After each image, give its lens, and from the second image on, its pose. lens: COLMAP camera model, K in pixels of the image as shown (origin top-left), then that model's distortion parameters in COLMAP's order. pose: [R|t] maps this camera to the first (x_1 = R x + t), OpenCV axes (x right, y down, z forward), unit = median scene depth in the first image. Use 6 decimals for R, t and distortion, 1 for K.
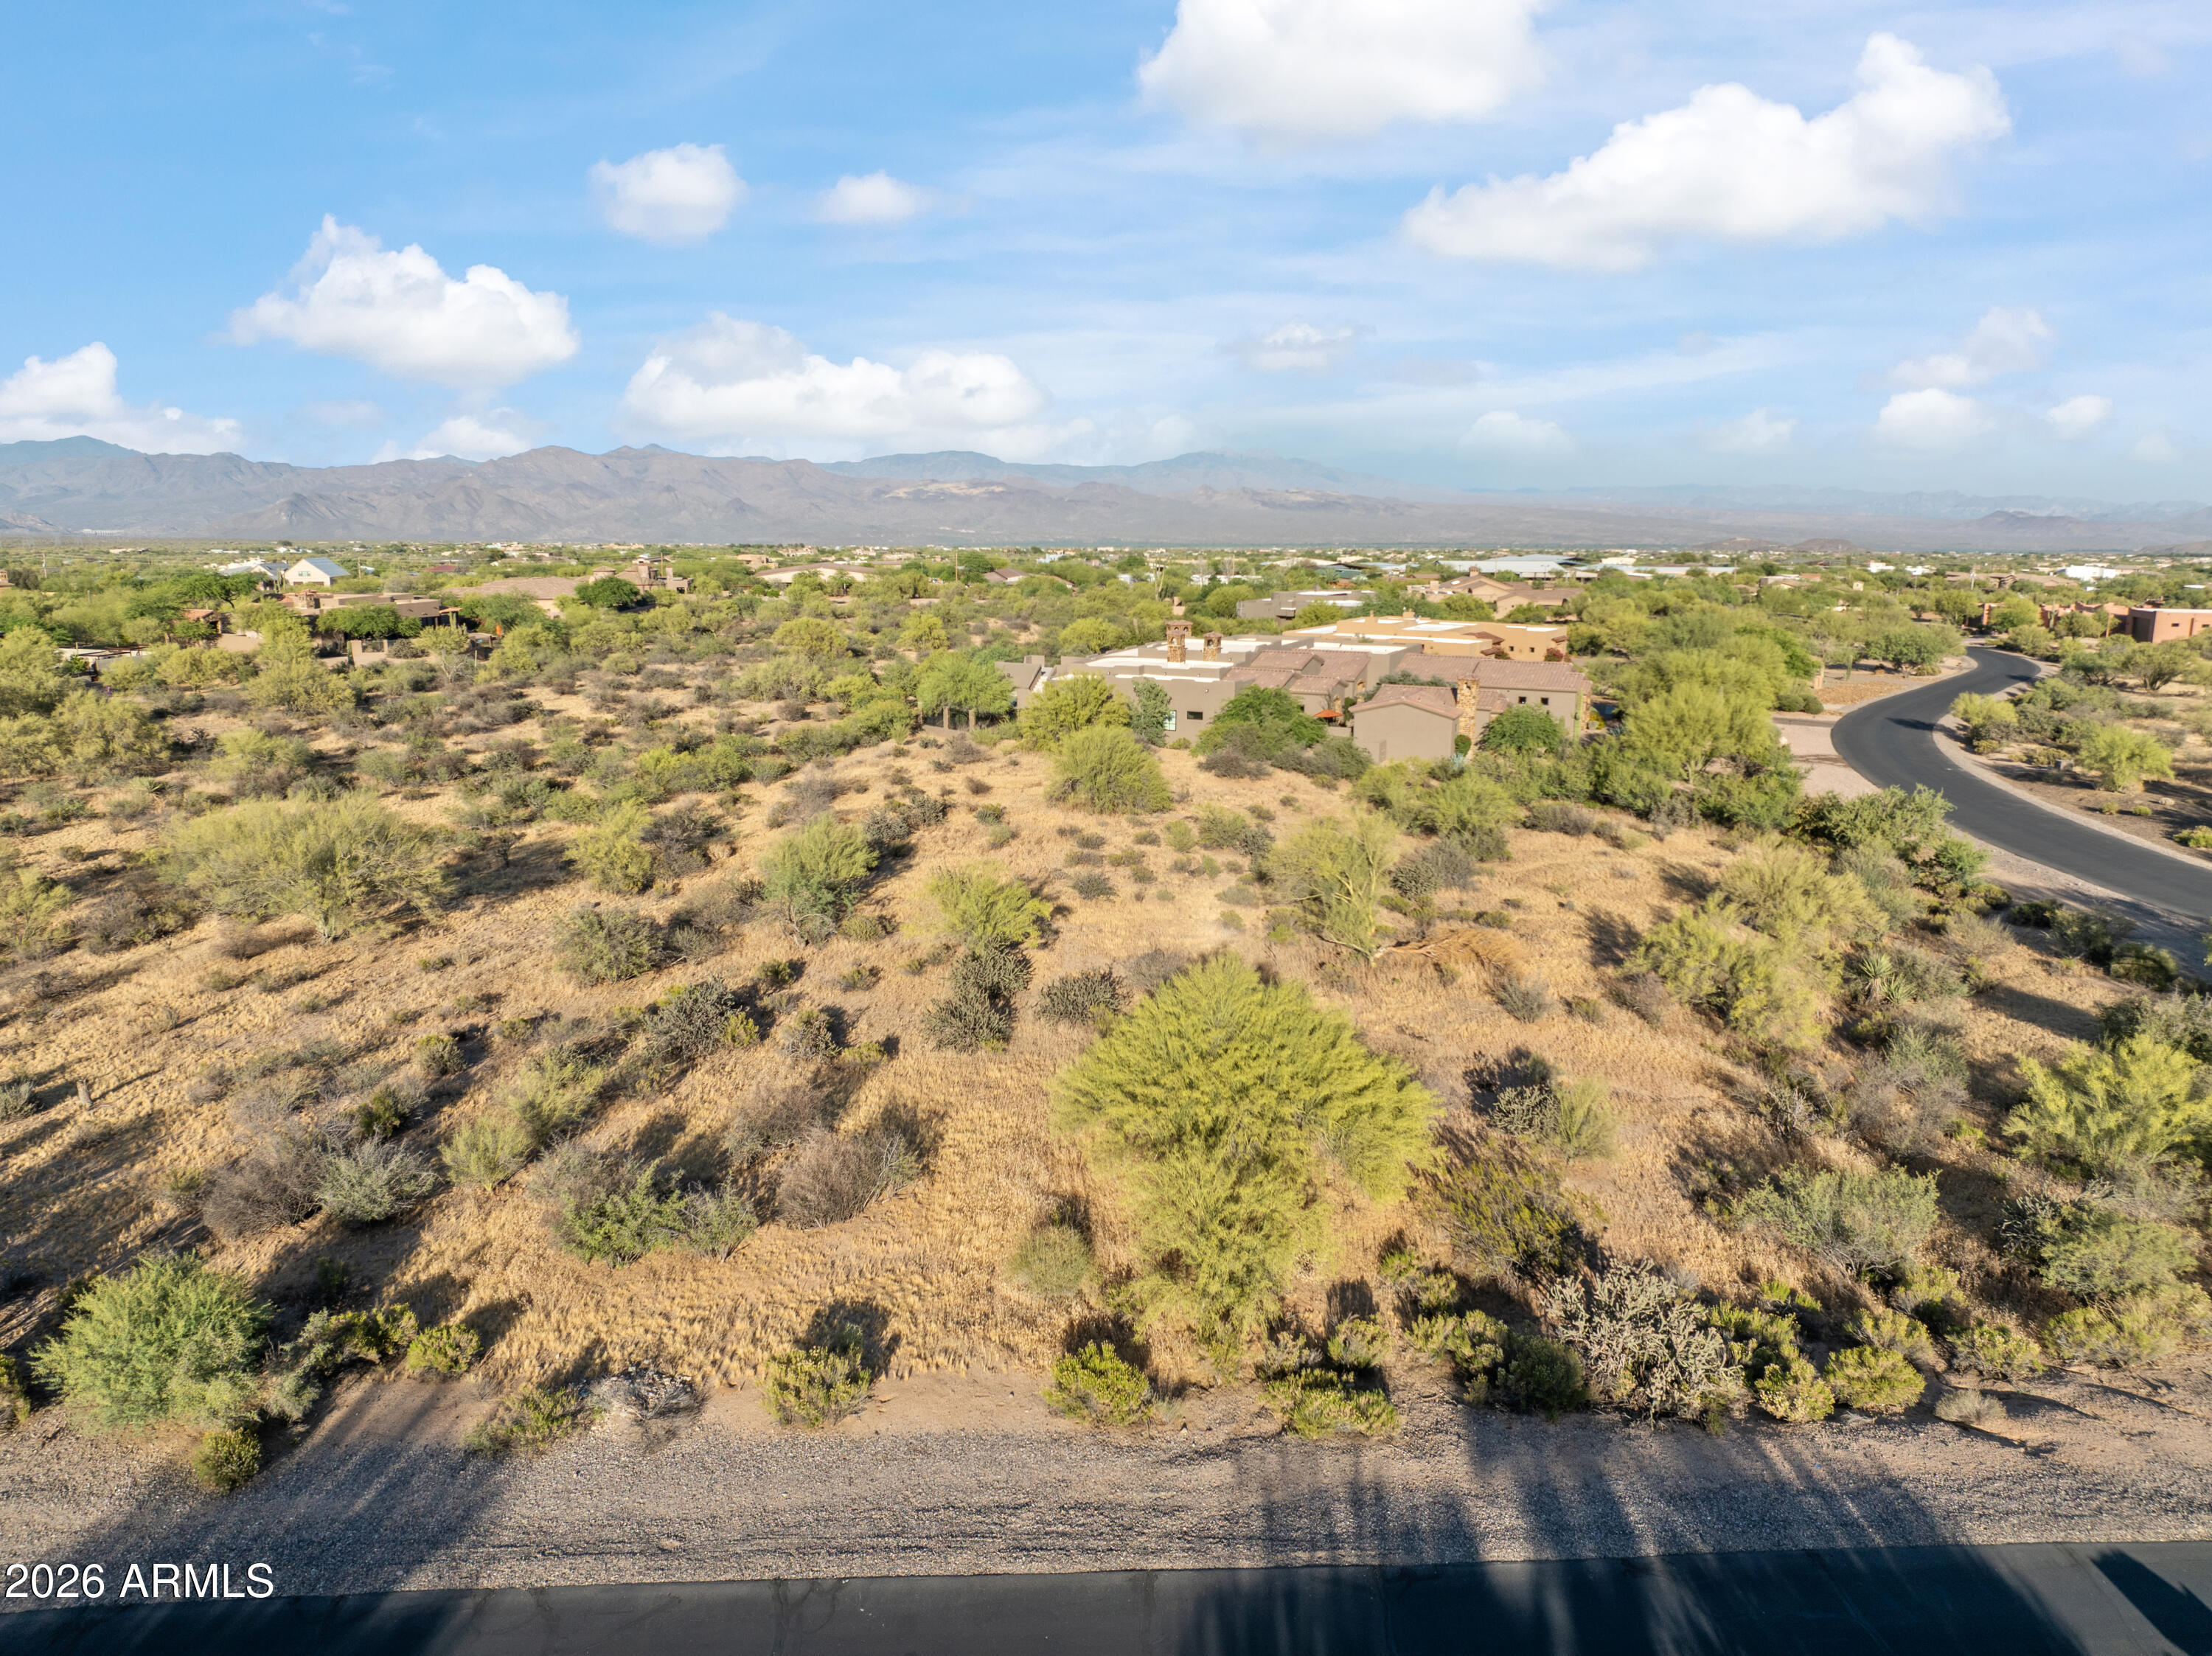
lens RADIAL K [[1558.6, 0, 1116.0], [0, 1558.6, 819.1], [0, 0, 1]] dist [-0.031451, -0.005626]
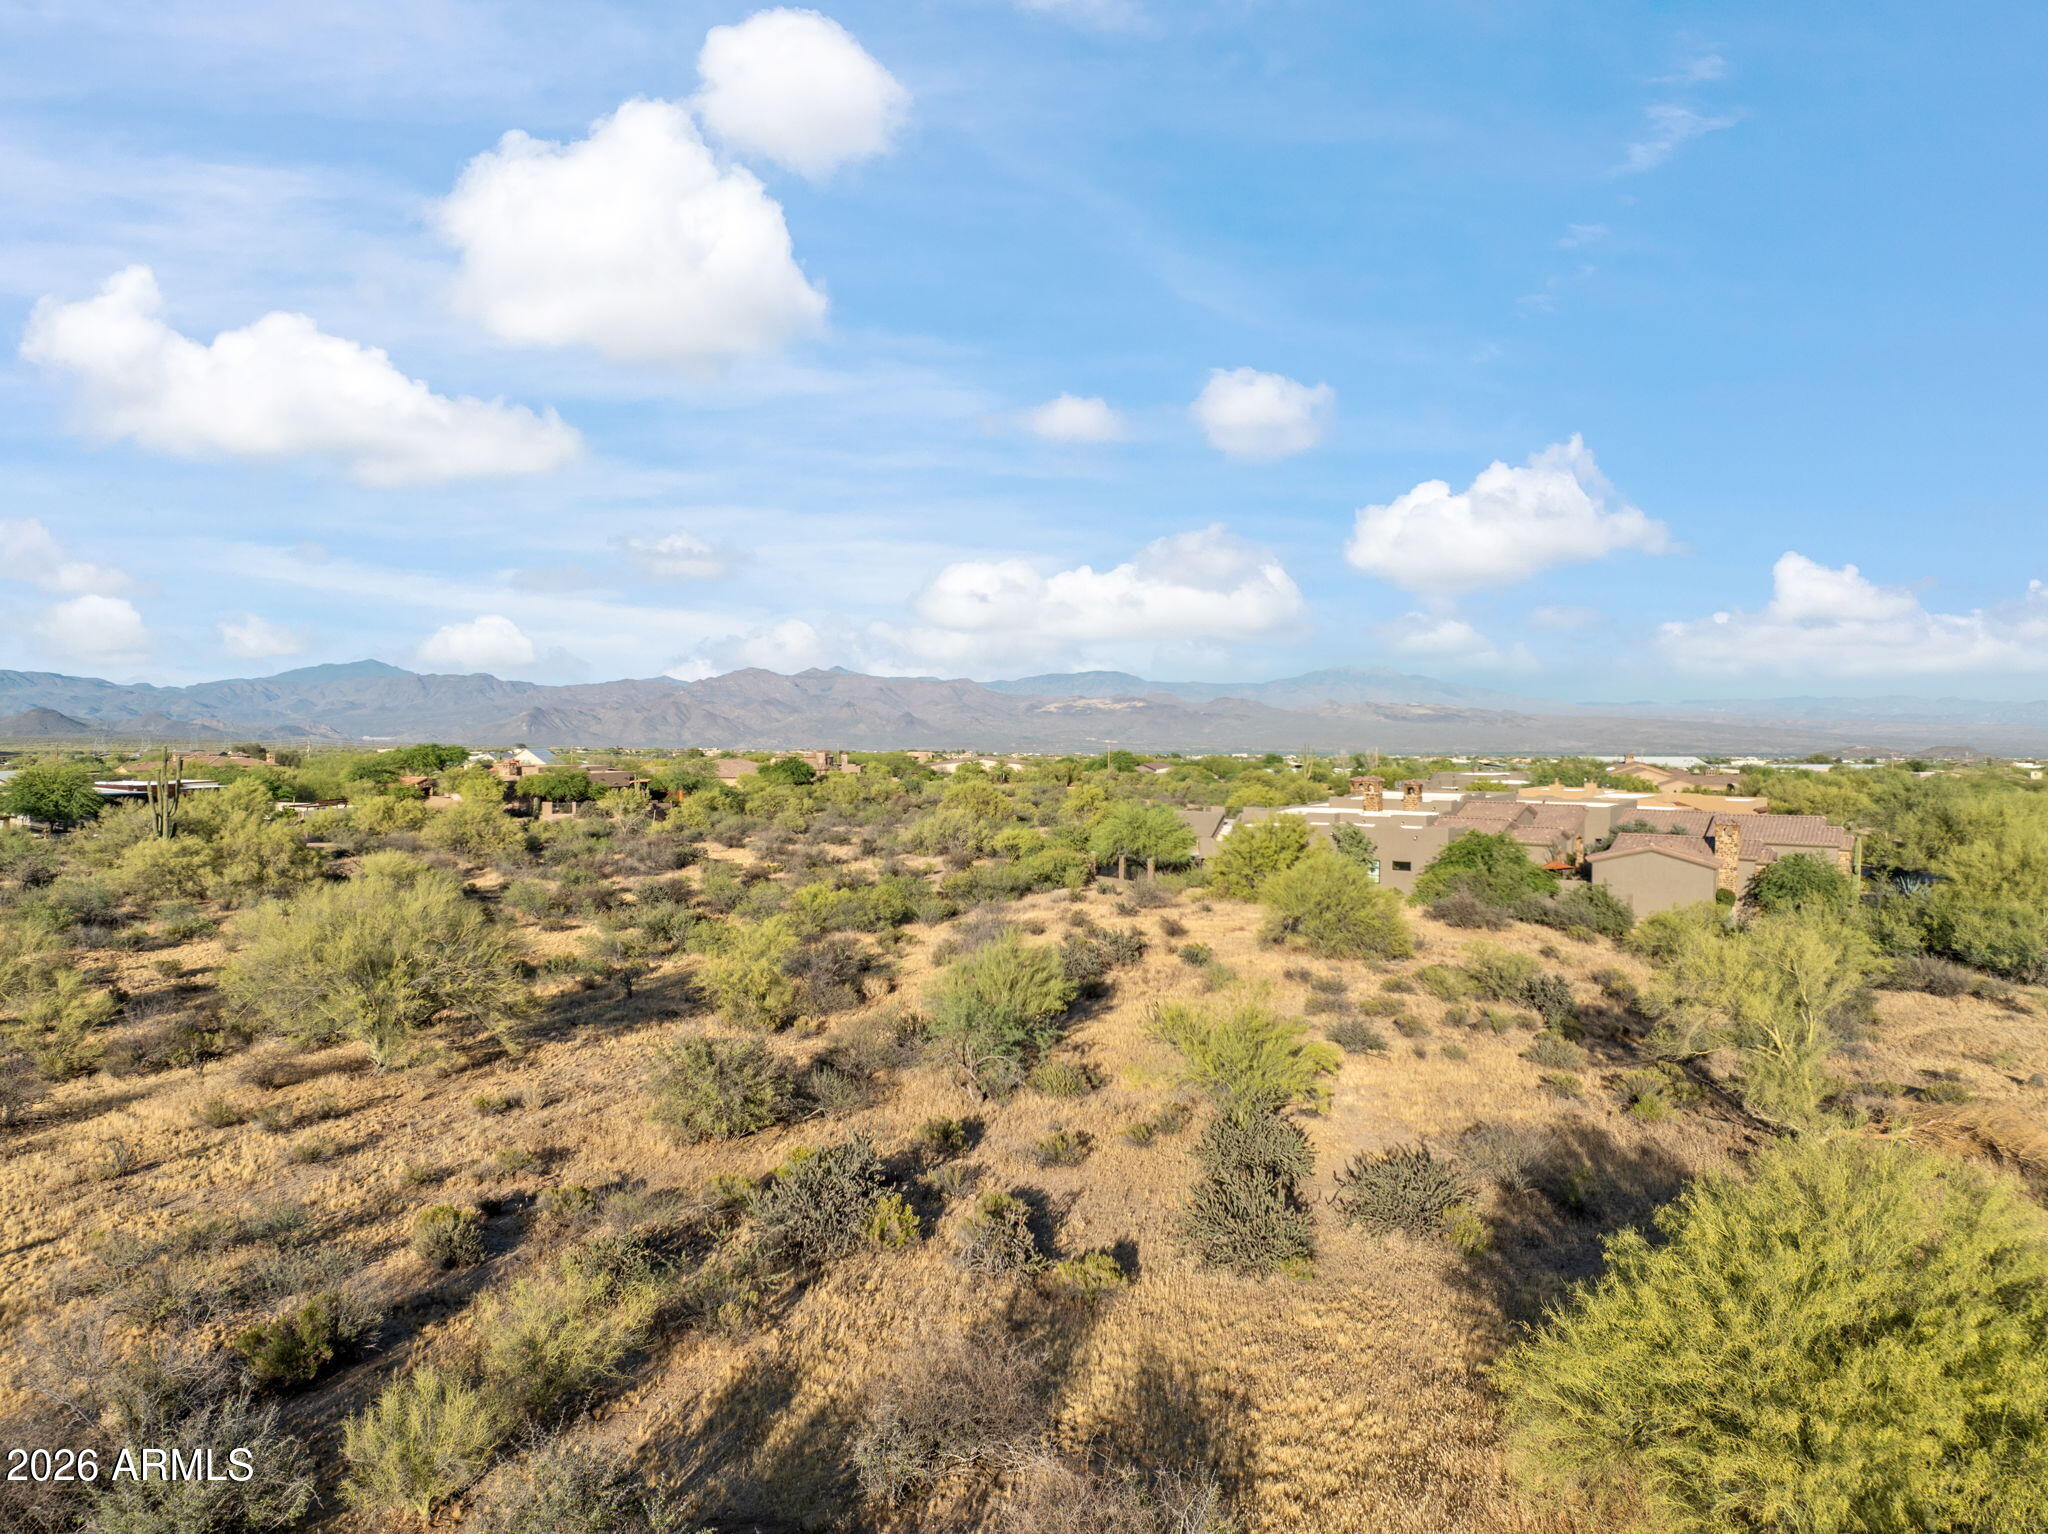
lens RADIAL K [[1443.1, 0, 1033.3], [0, 1443.1, 758.8], [0, 0, 1]] dist [-0.031451, -0.005626]
pose [[0.989155, 0.001796, -0.146863, -0.061219], [-0.026756, 0.985397, -0.168158, 0.028839], [0.144417, 0.170263, 0.974759, 0.250142]]
